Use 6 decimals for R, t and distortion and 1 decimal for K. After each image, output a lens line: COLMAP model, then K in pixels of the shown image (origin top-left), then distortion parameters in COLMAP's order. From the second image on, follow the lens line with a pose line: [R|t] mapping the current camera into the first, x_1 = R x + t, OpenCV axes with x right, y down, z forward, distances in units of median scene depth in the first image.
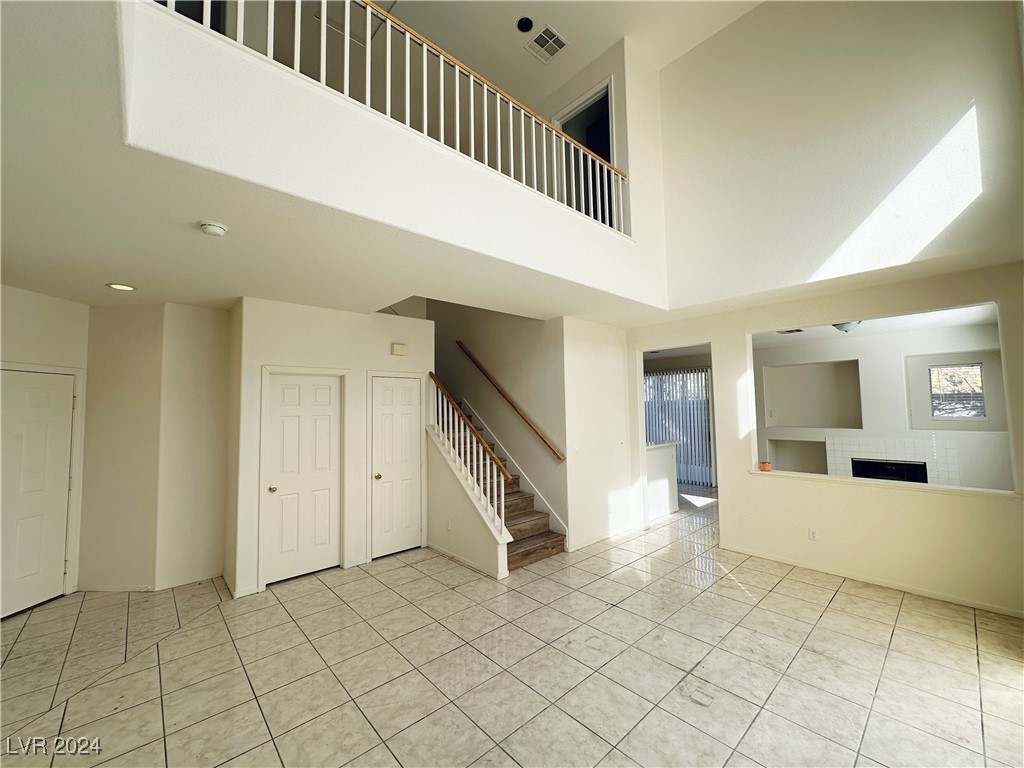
lens RADIAL K [[407.7, 0, 512.5], [0, 407.7, 384.3], [0, 0, 1]] dist [-0.001195, 0.000195]
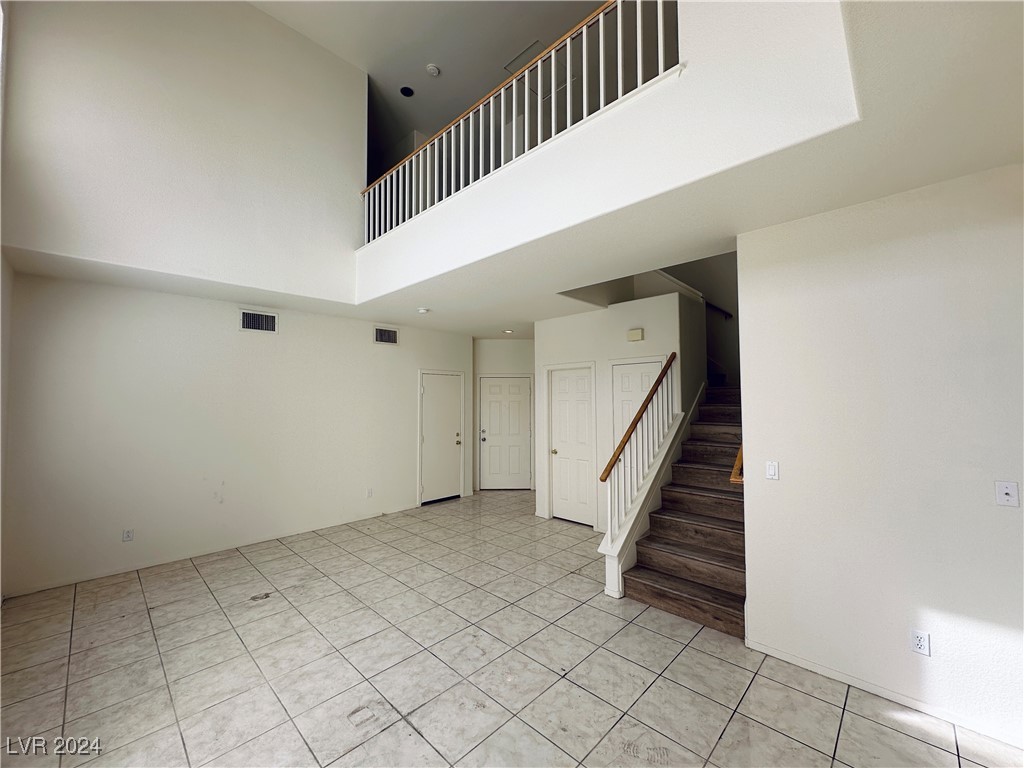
lens RADIAL K [[407.7, 0, 512.5], [0, 407.7, 384.3], [0, 0, 1]] dist [-0.001195, 0.000195]
pose [[0.062188, -0.023315, -0.997792, 0.826150], [0.063121, 0.997818, -0.019381, 0.040832], [0.996066, -0.061776, 0.063524, 0.776126]]
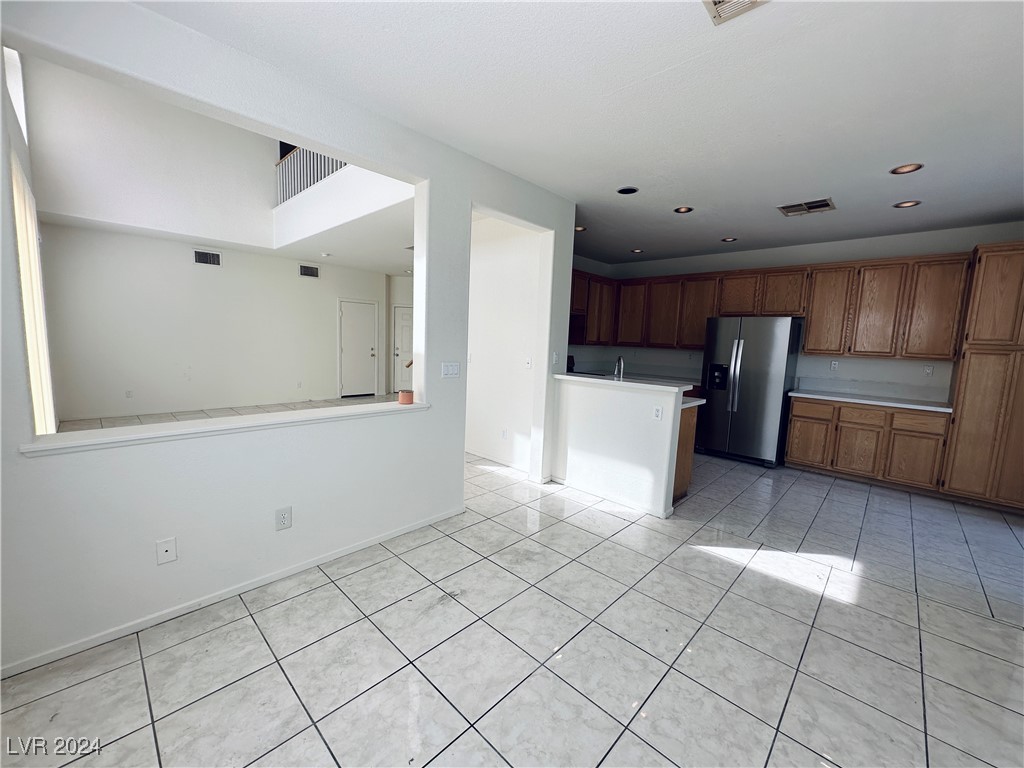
lens RADIAL K [[406.2, 0, 514.3], [0, 406.2, 383.1], [0, 0, 1]] dist [-0.000354, 0.000012]
pose [[0.070974, 0.127958, -0.989237, 1.446246], [0.019890, 0.991359, 0.129660, 0.113612], [0.997280, -0.028878, 0.067815, 1.282892]]
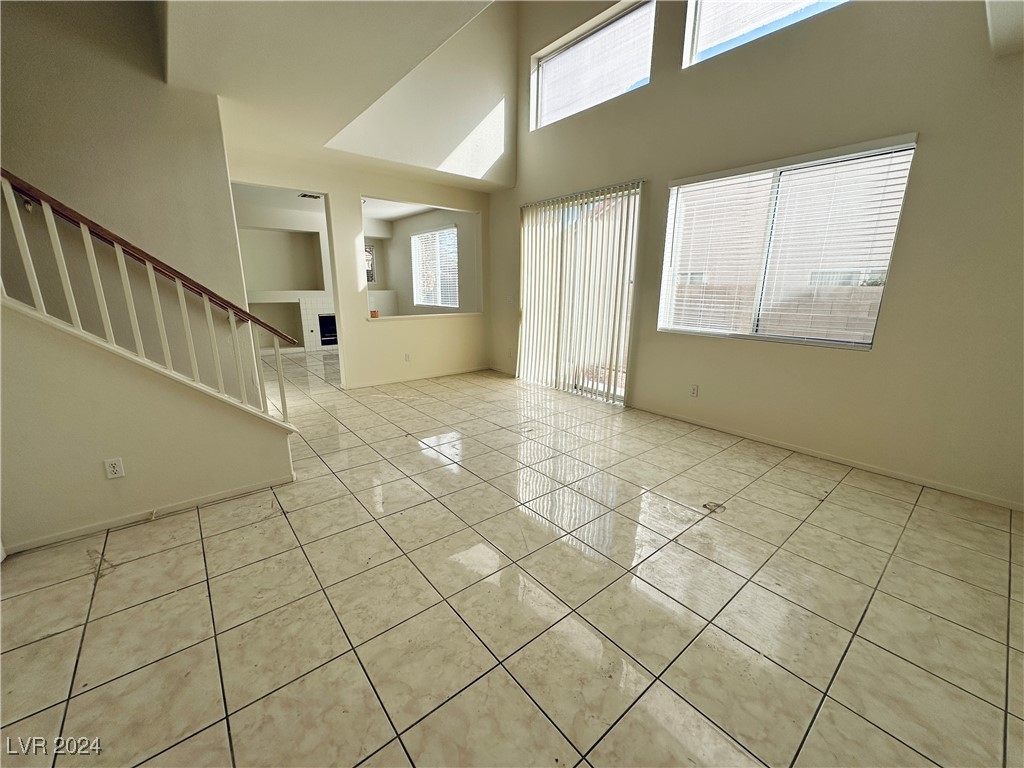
lens RADIAL K [[407.7, 0, 512.5], [0, 407.7, 384.3], [0, 0, 1]] dist [-0.001195, 0.000195]
pose [[0.046640, -0.219992, 0.974386, -0.695880], [-0.069541, 0.972366, 0.222864, 0.117671], [-0.996488, -0.078154, 0.030053, 0.597414]]
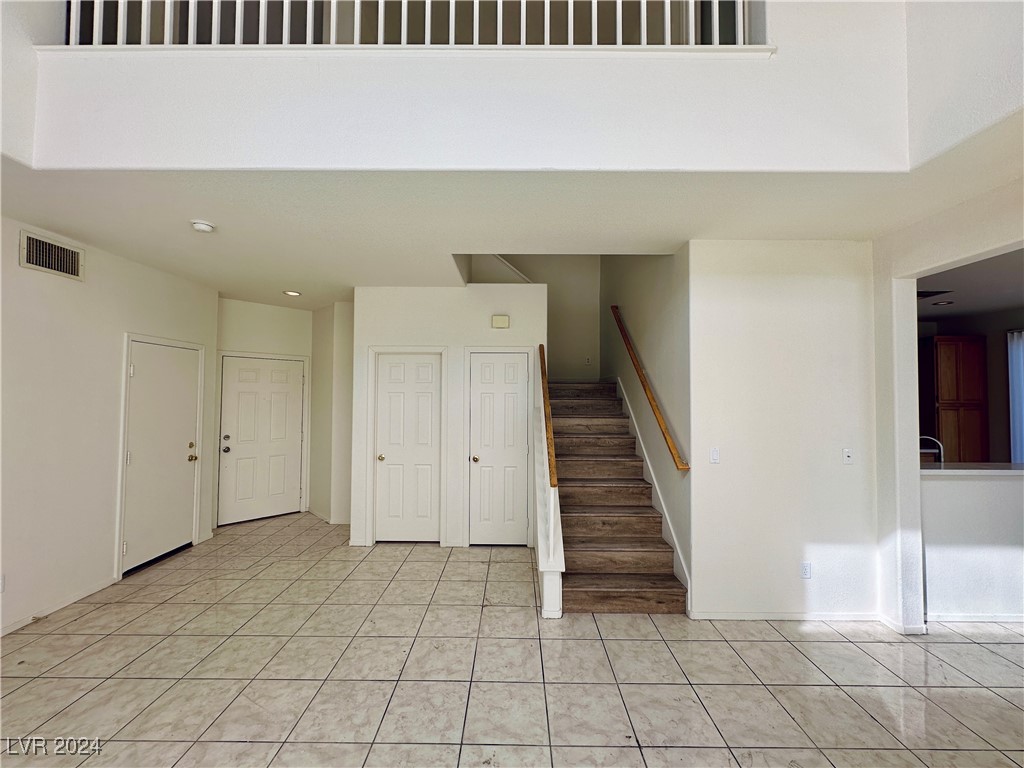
lens RADIAL K [[407.7, 0, 512.5], [0, 407.7, 384.3], [0, 0, 1]] dist [-0.001195, 0.000195]
pose [[0.735448, 0.002711, -0.677576, 0.425145], [0.021829, 0.999378, 0.027691, 0.034634], [0.677230, -0.035156, 0.734931, 0.433145]]
